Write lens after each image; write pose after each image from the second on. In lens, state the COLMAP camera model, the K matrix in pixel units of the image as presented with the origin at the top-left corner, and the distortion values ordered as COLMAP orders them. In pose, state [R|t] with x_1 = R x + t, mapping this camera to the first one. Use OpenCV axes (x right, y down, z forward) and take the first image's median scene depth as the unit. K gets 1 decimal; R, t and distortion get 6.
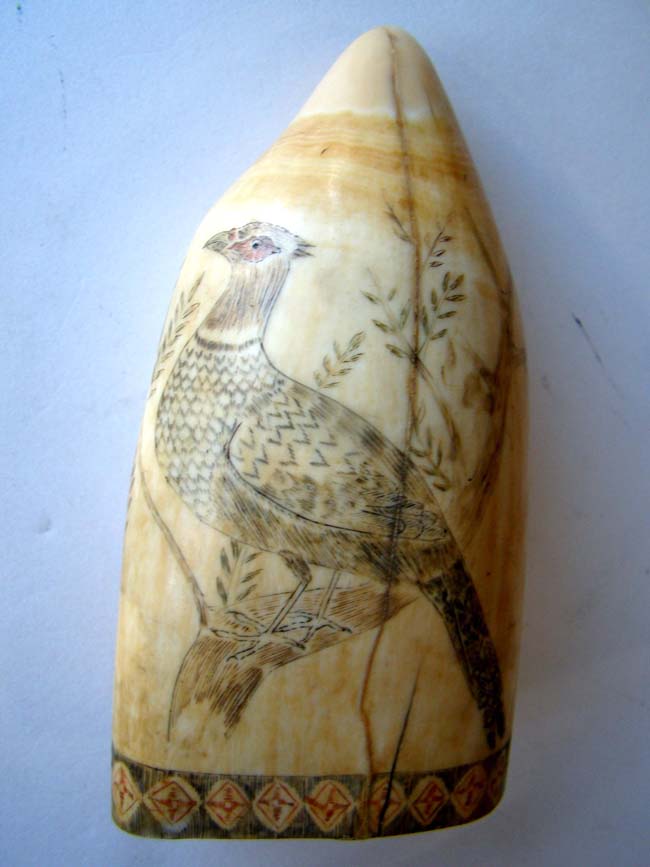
lens RADIAL K [[820.9, 0, 325.0], [0, 820.9, 433.5], [0, 0, 1]] dist [-0.257969, 0.100003]
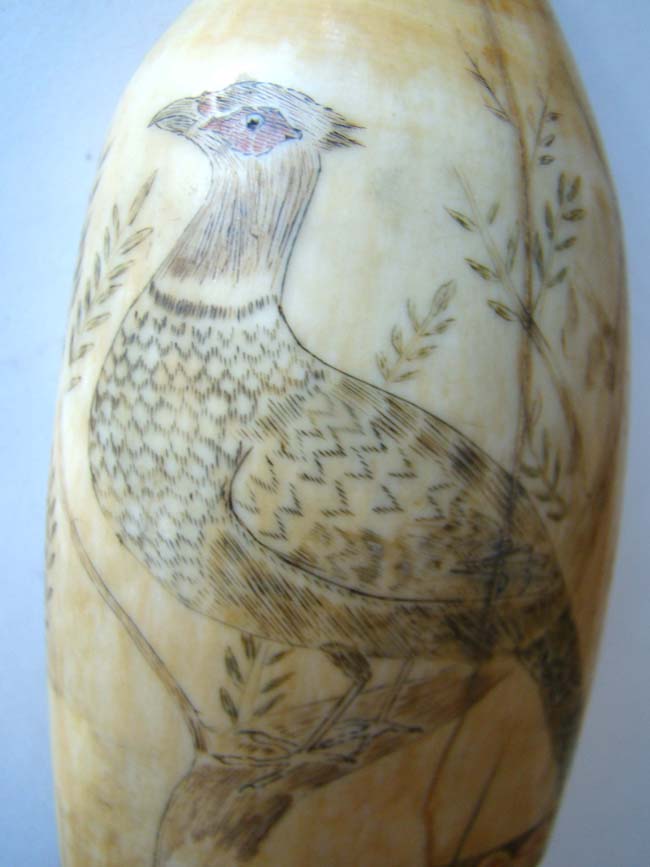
lens RADIAL K [[820.9, 0, 325.0], [0, 820.9, 433.5], [0, 0, 1]] dist [-0.257969, 0.100003]
pose [[0.982836, -0.064186, 0.172955, -0.146152], [0.028457, 0.979049, 0.201627, -0.133558], [-0.182273, -0.193245, 0.964071, 0.430585]]
